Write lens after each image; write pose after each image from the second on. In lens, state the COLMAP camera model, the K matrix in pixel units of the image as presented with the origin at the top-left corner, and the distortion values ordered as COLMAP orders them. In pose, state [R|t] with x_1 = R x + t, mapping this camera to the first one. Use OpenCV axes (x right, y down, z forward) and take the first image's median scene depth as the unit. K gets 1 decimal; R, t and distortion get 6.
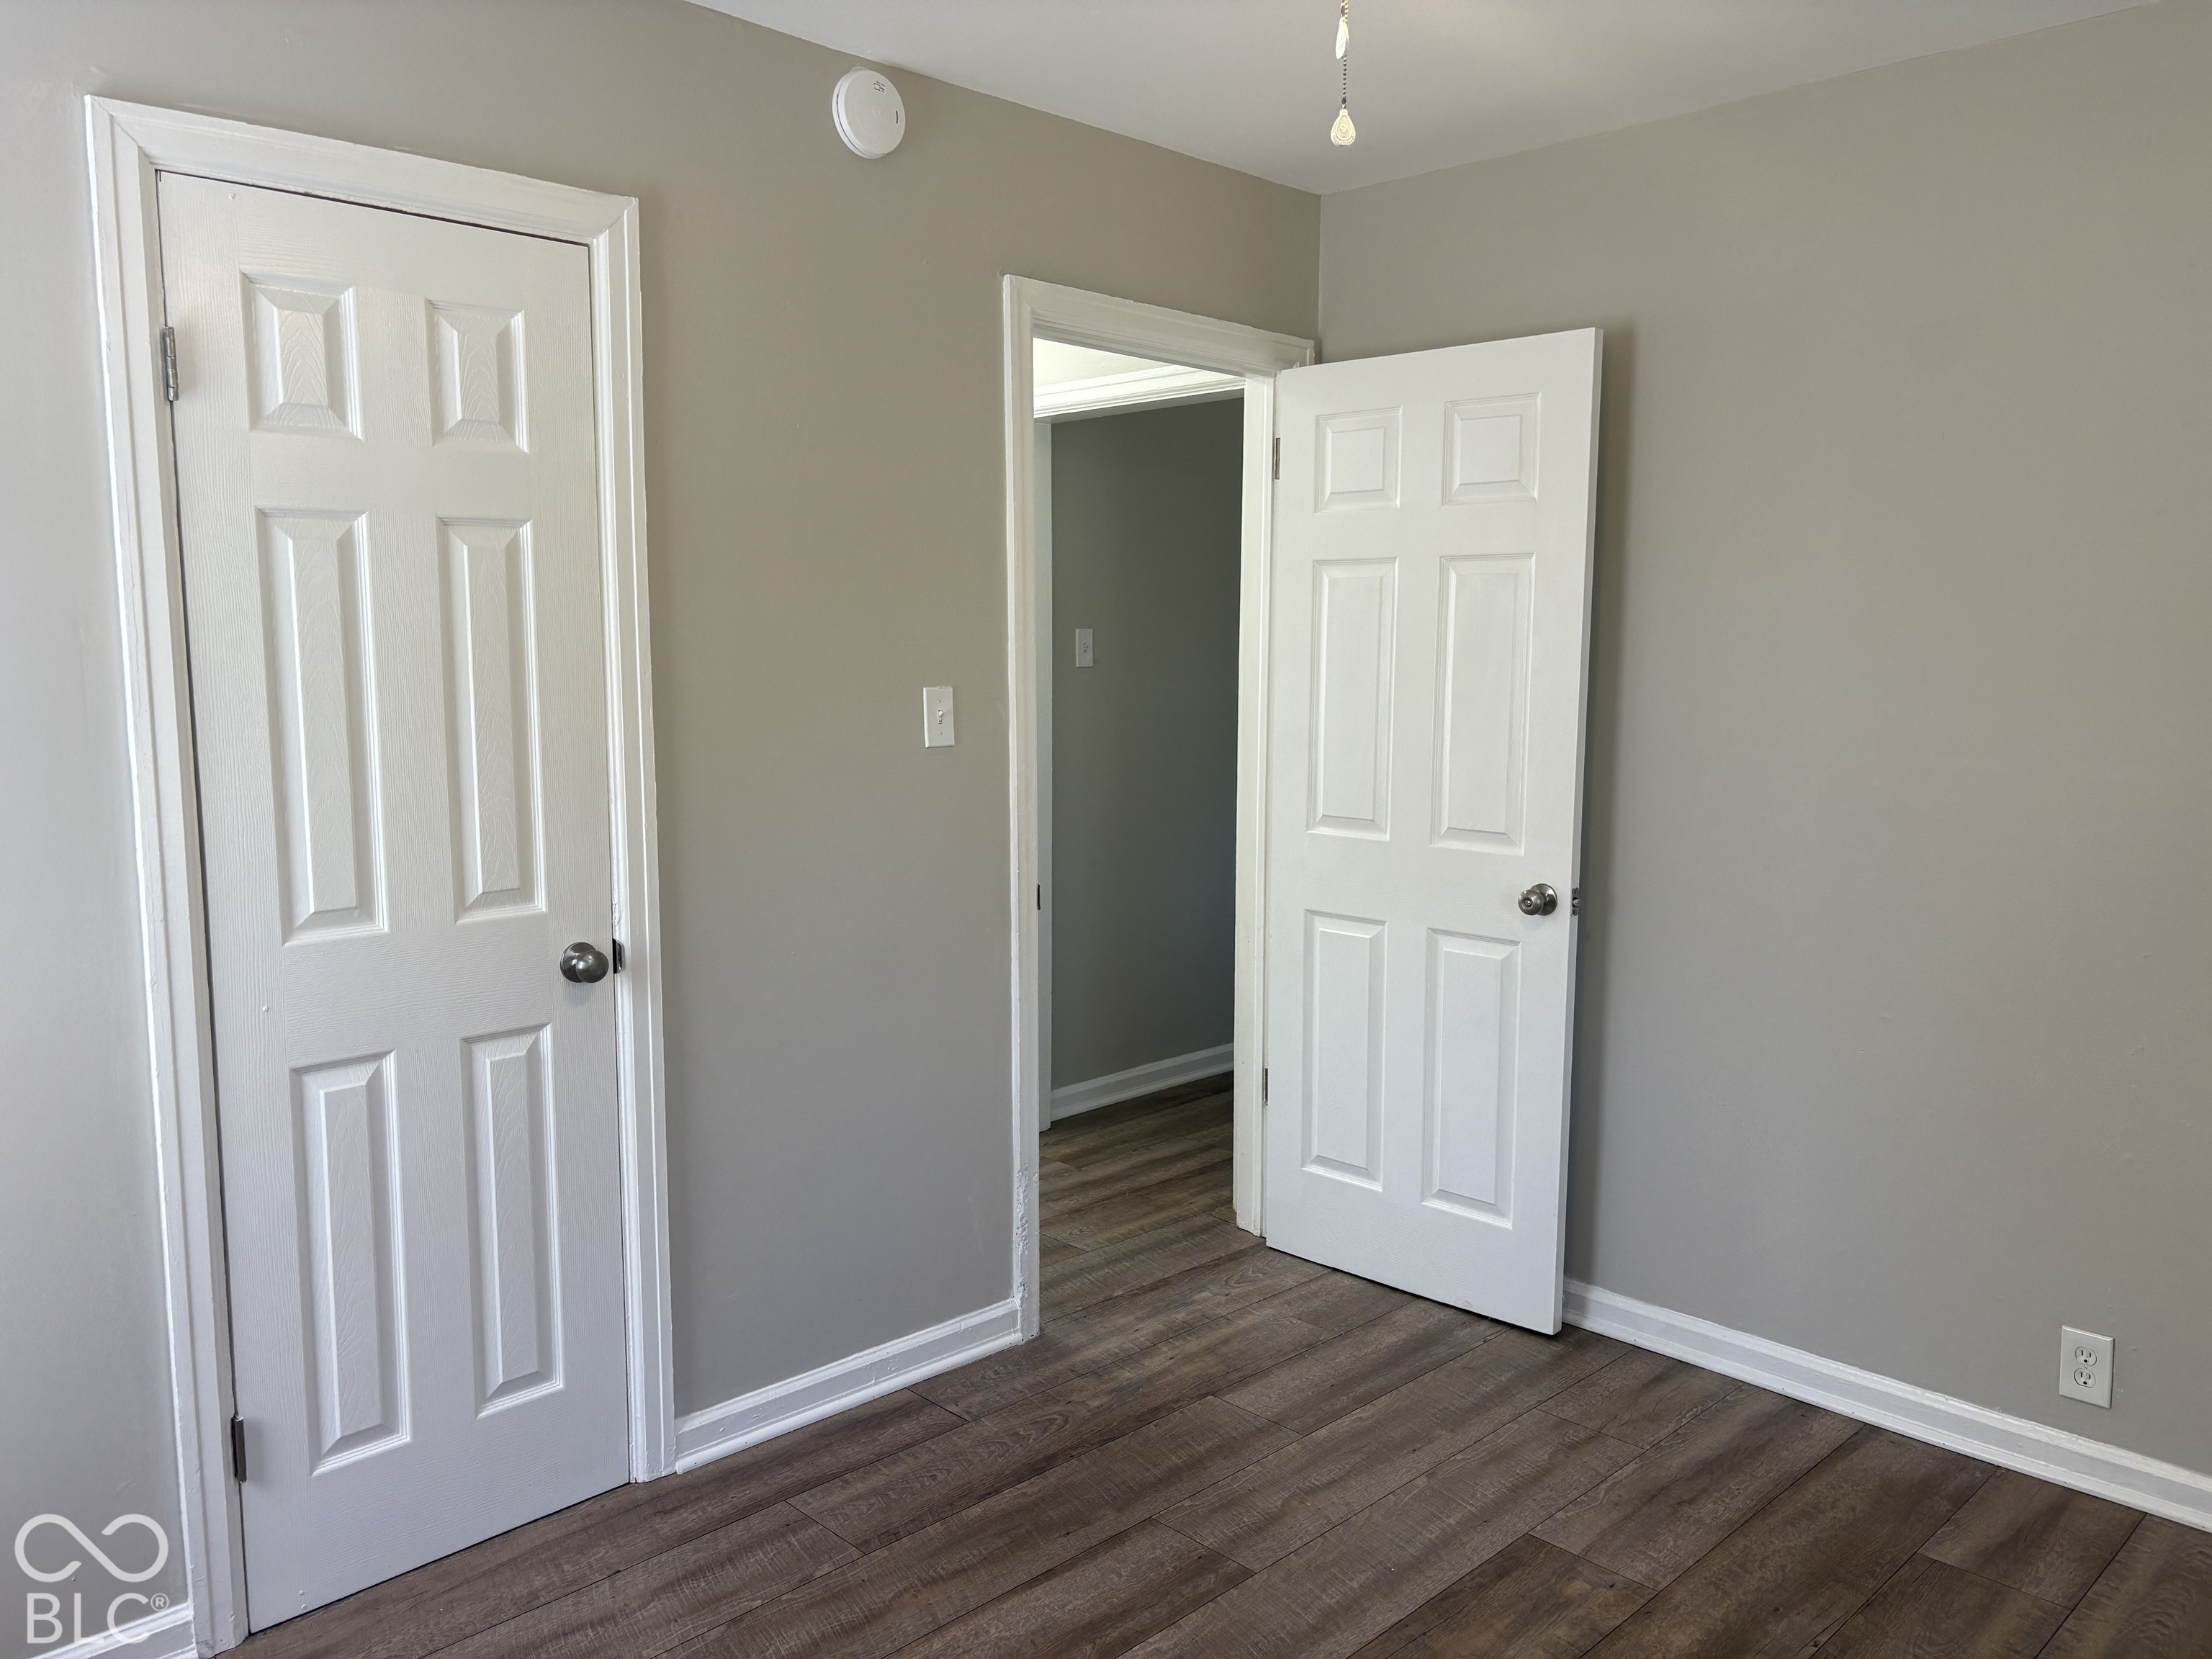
lens RADIAL K [[1660.0, 0, 1100.2], [0, 1660.0, 832.7], [0, 0, 1]] dist [0.034437, -0.031362]
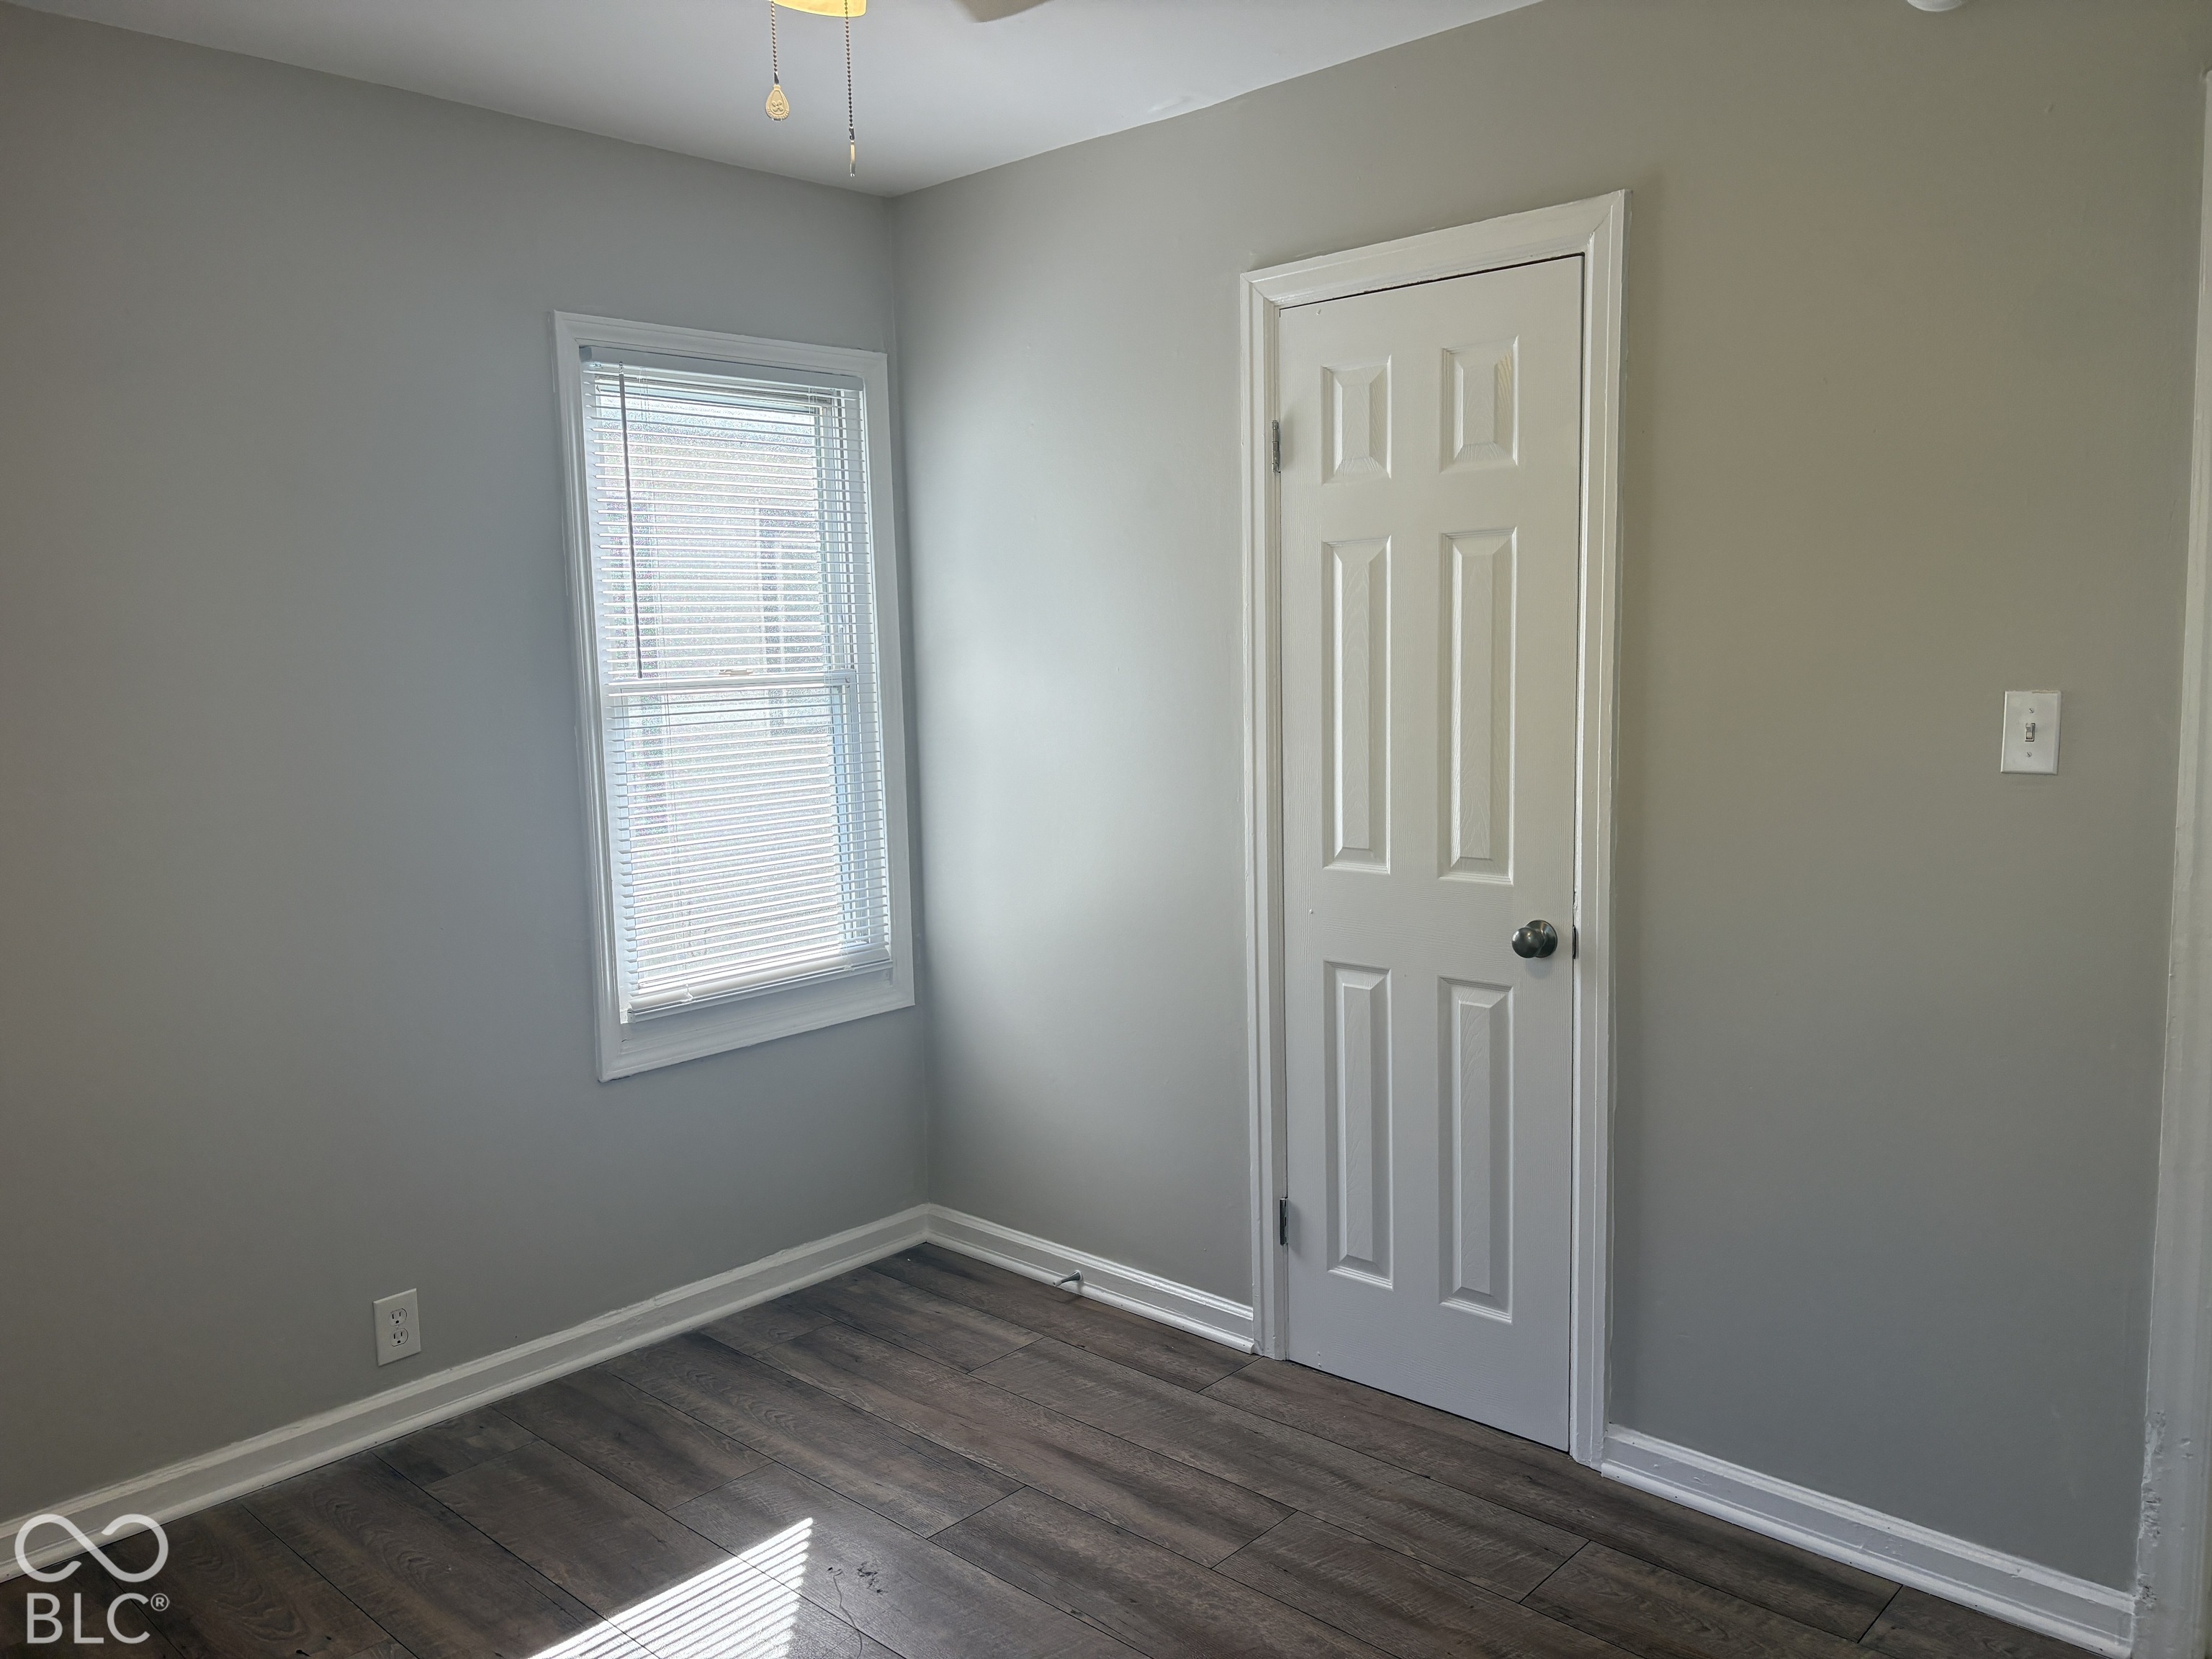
lens RADIAL K [[1660.0, 0, 1097.1], [0, 1660.0, 838.5], [0, 0, 1]] dist [0.034437, -0.031362]
pose [[0.050808, 0.120067, -0.991465, 0.750802], [-0.098519, 0.988507, 0.114660, -0.083206], [0.993837, 0.091852, 0.062053, 0.676768]]
